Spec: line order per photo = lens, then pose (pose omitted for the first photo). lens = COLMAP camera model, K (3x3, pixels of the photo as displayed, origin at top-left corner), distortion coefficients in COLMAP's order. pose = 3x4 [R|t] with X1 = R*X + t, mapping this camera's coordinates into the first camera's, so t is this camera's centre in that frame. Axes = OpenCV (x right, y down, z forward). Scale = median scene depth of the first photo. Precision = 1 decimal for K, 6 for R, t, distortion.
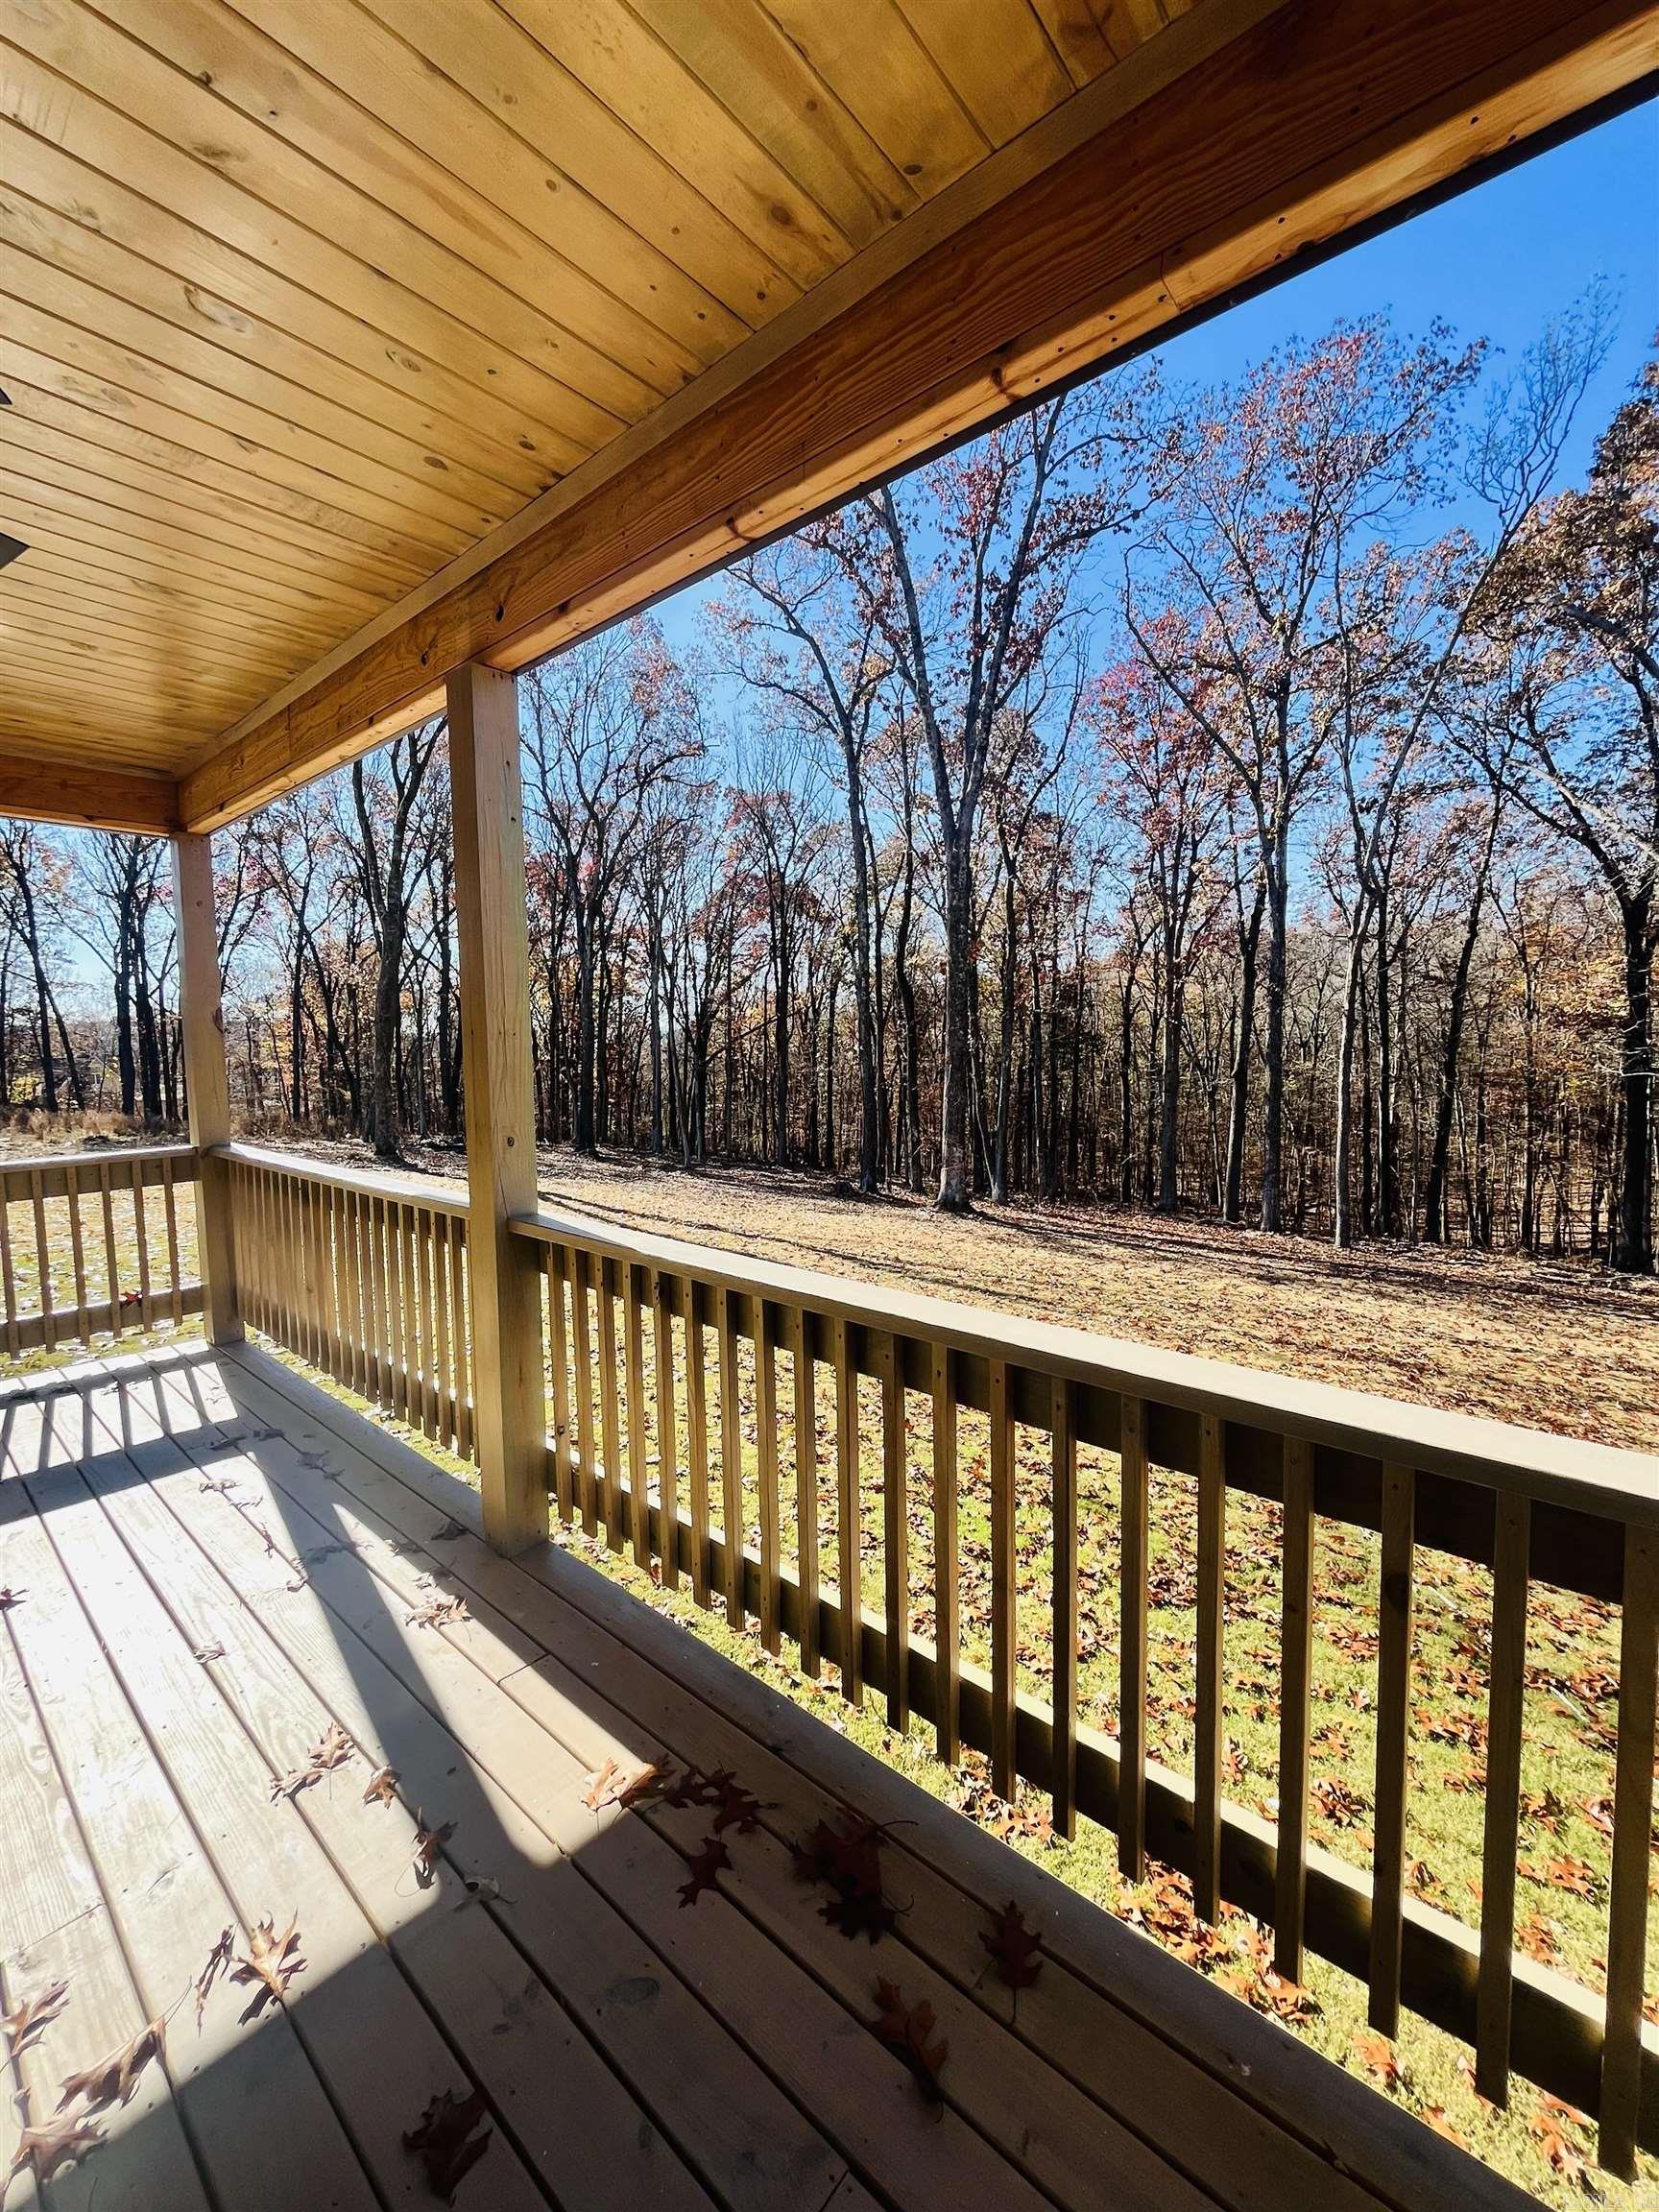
lens RADIAL K [[888.4, 0, 830.5], [0, 888.4, 1099.8], [0, 0, 1]] dist [-0.003702, -0.000129]
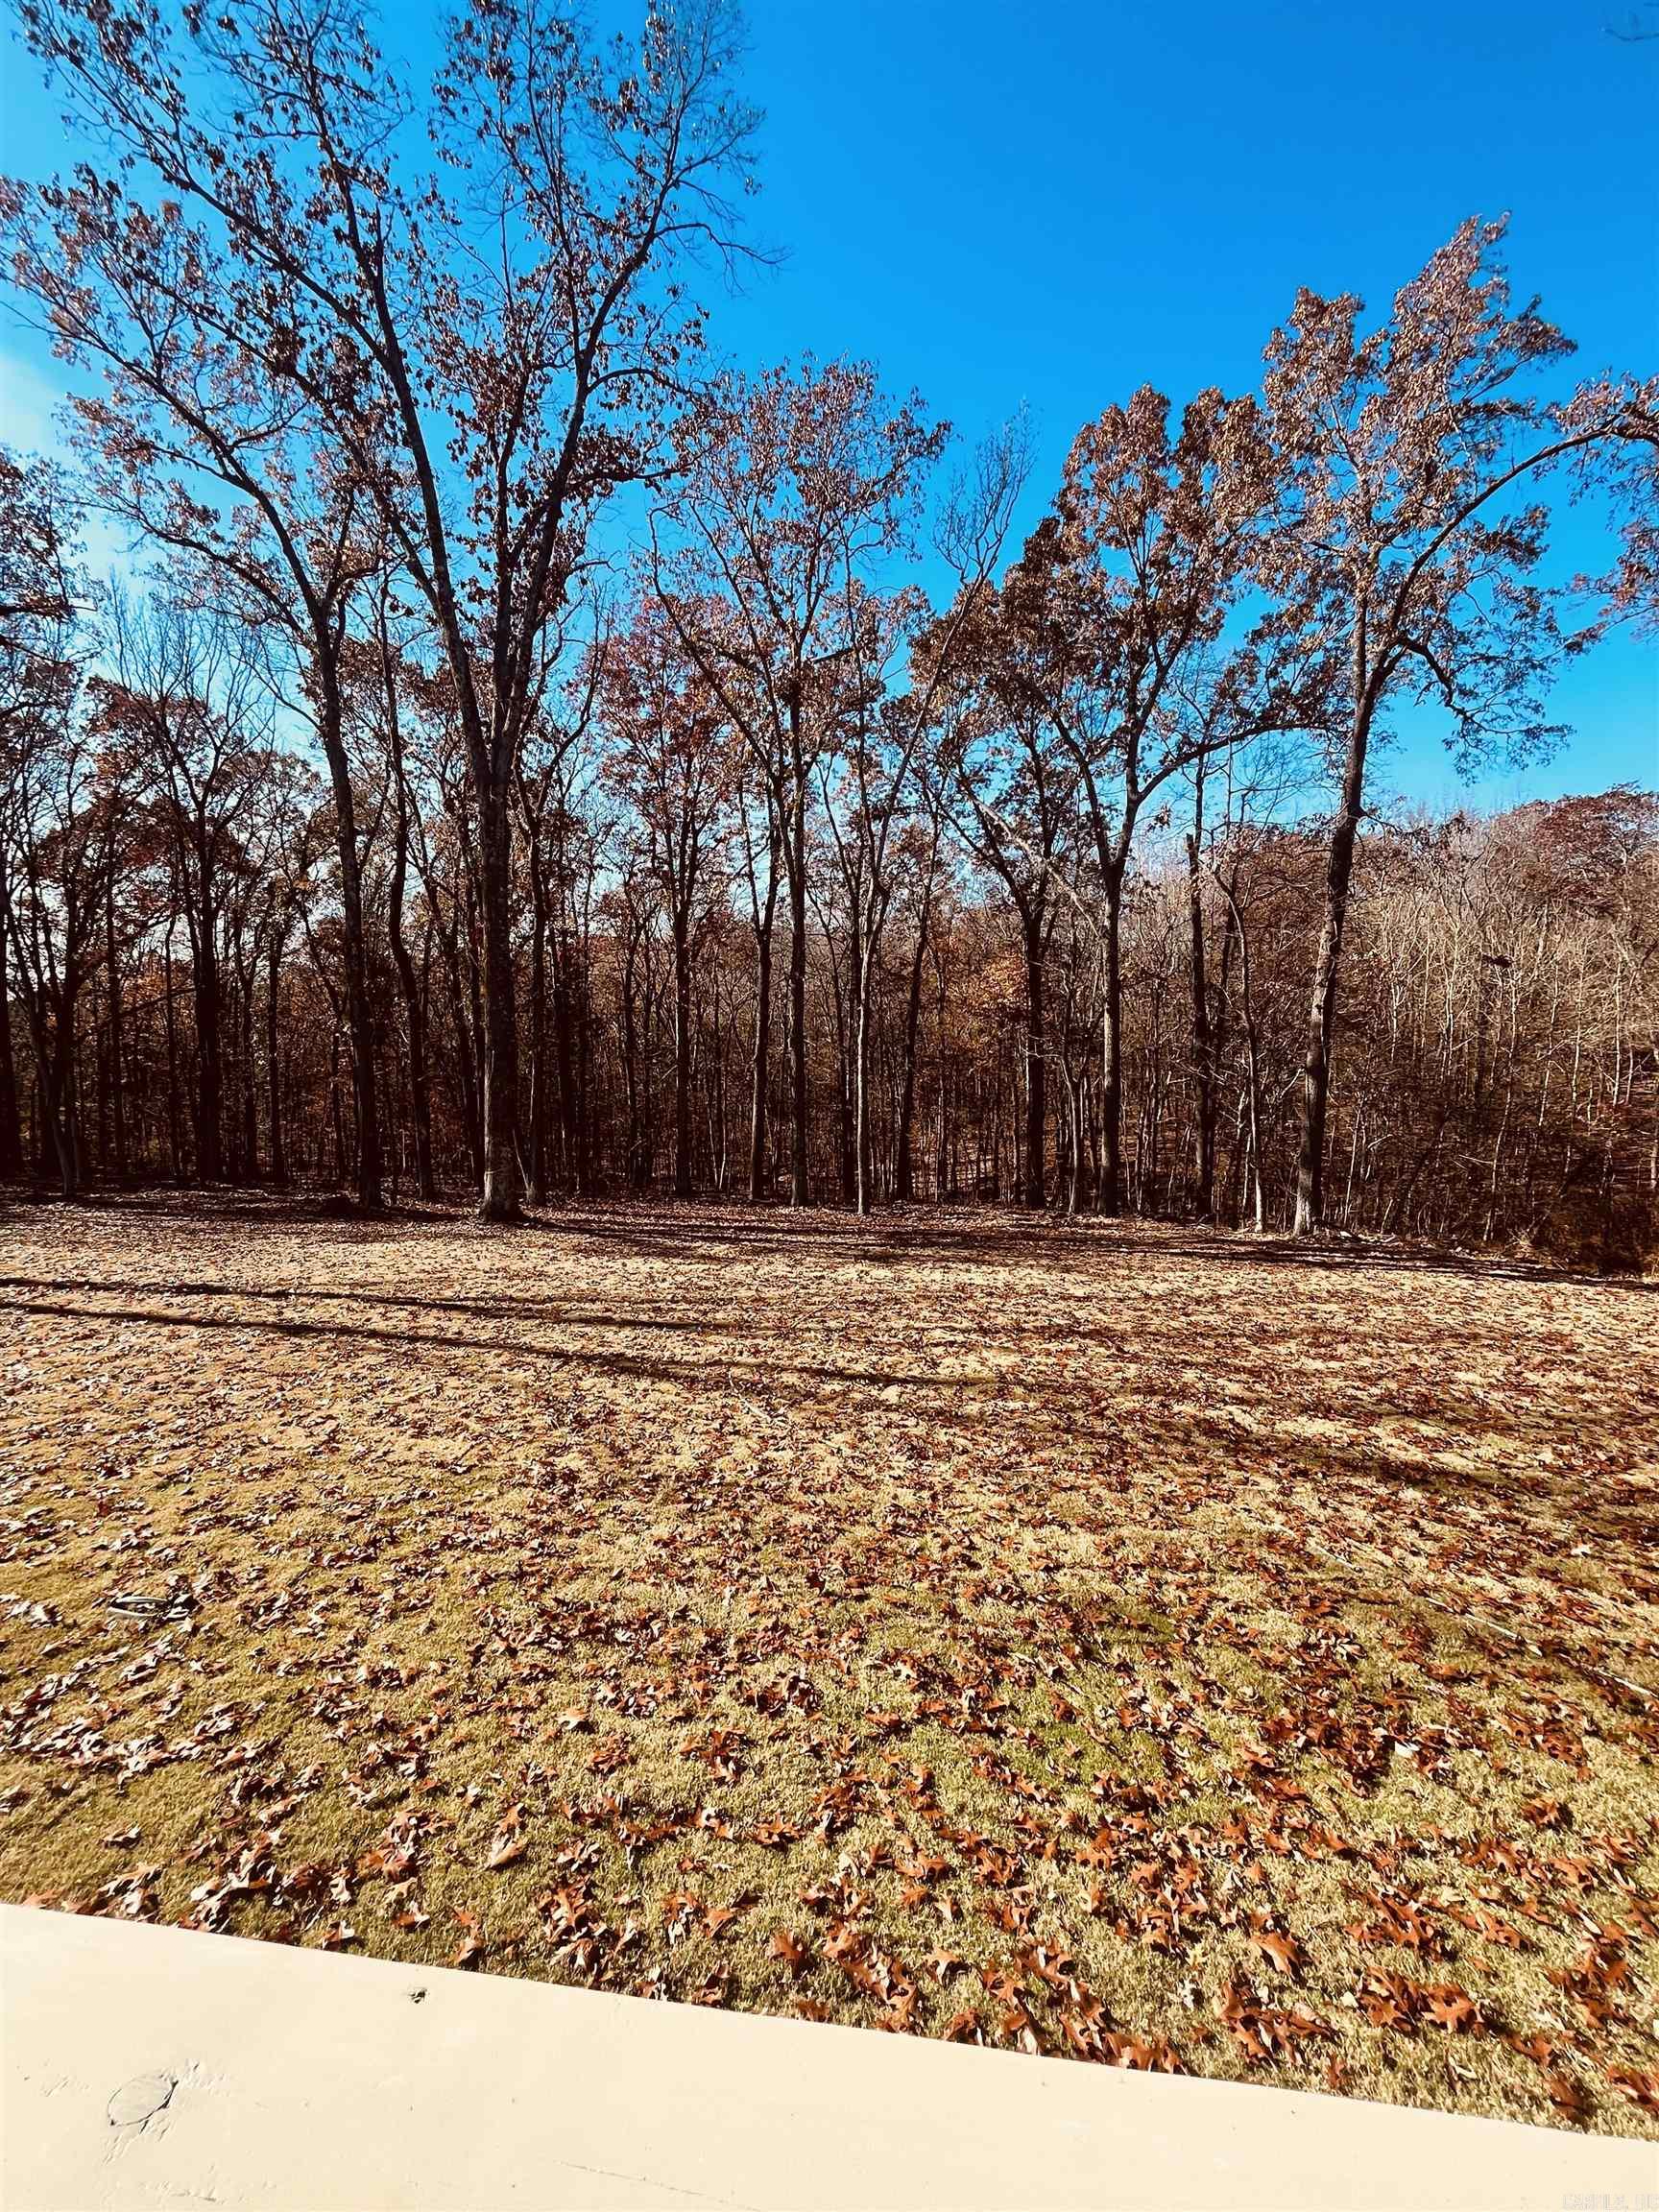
lens RADIAL K [[888.4, 0, 828.5], [0, 888.4, 1102.6], [0, 0, 1]] dist [-0.003702, -0.000129]
pose [[0.832976, -0.037603, 0.552030, -0.059072], [0.025600, 0.999239, 0.029437, -0.005528], [-0.552717, -0.010388, 0.833305, 0.090784]]
